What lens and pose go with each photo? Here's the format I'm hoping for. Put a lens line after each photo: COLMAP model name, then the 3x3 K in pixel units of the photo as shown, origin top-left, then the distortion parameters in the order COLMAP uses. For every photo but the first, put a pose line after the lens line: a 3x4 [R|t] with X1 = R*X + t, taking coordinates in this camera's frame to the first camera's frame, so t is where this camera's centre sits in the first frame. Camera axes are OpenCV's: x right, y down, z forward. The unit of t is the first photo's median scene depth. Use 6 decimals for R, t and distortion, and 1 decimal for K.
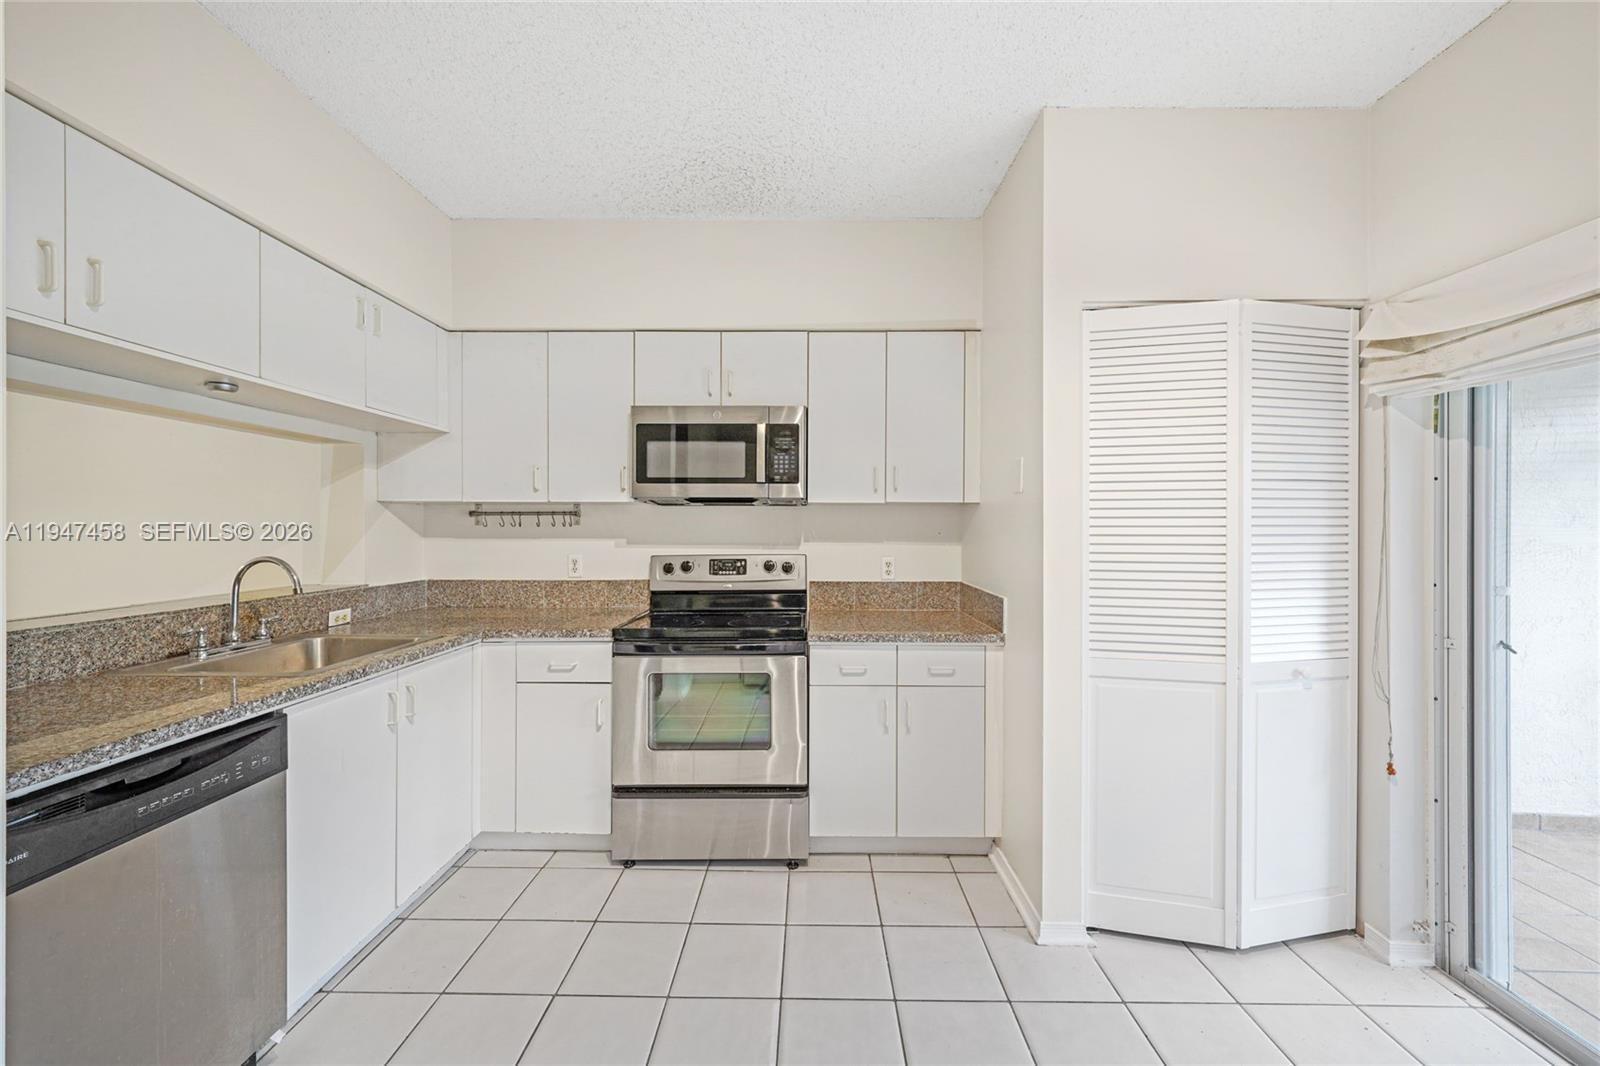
lens RADIAL K [[616.3, 0, 798.1], [0, 616.3, 534.9], [0, 0, 1]] dist [0.001288, 0.000204]
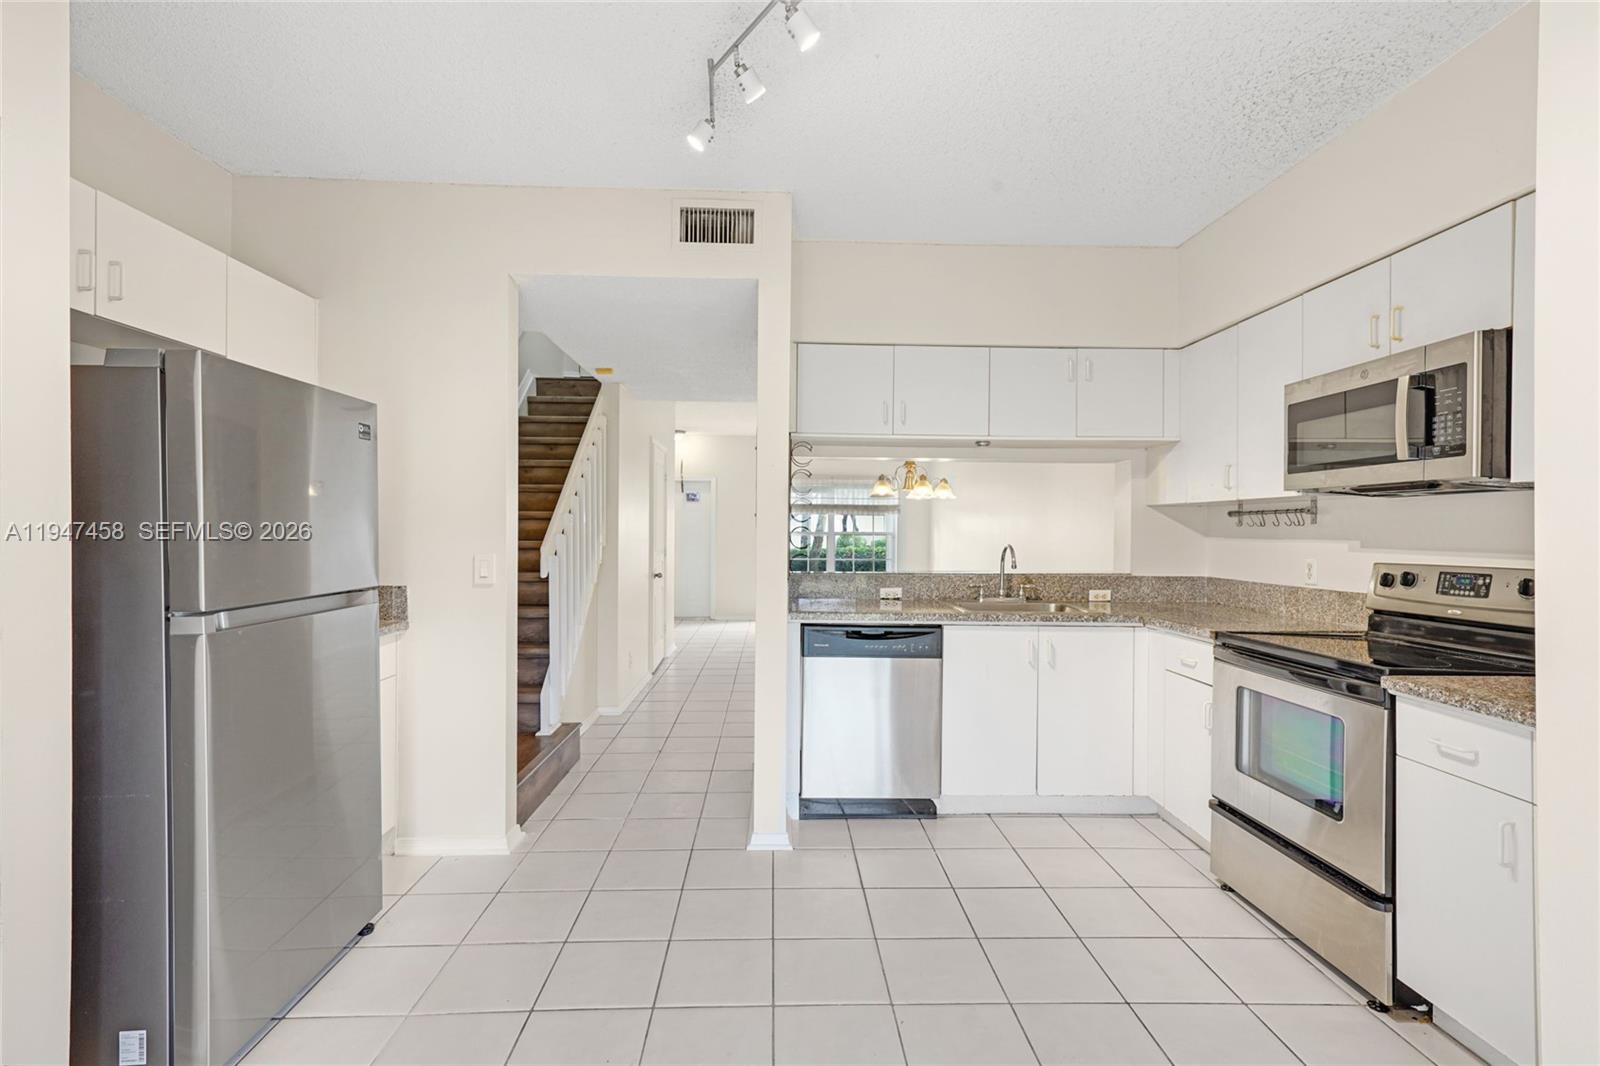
lens RADIAL K [[722.8, 0, 795.8], [0, 722.8, 533.4], [0, 0, 1]] dist [0.001484, -0.000160]
pose [[0.046841, 0.003638, -0.998896, 0.671010], [-0.018680, 0.999822, 0.002765, 0.008426], [0.998728, 0.018530, 0.046900, 0.251004]]
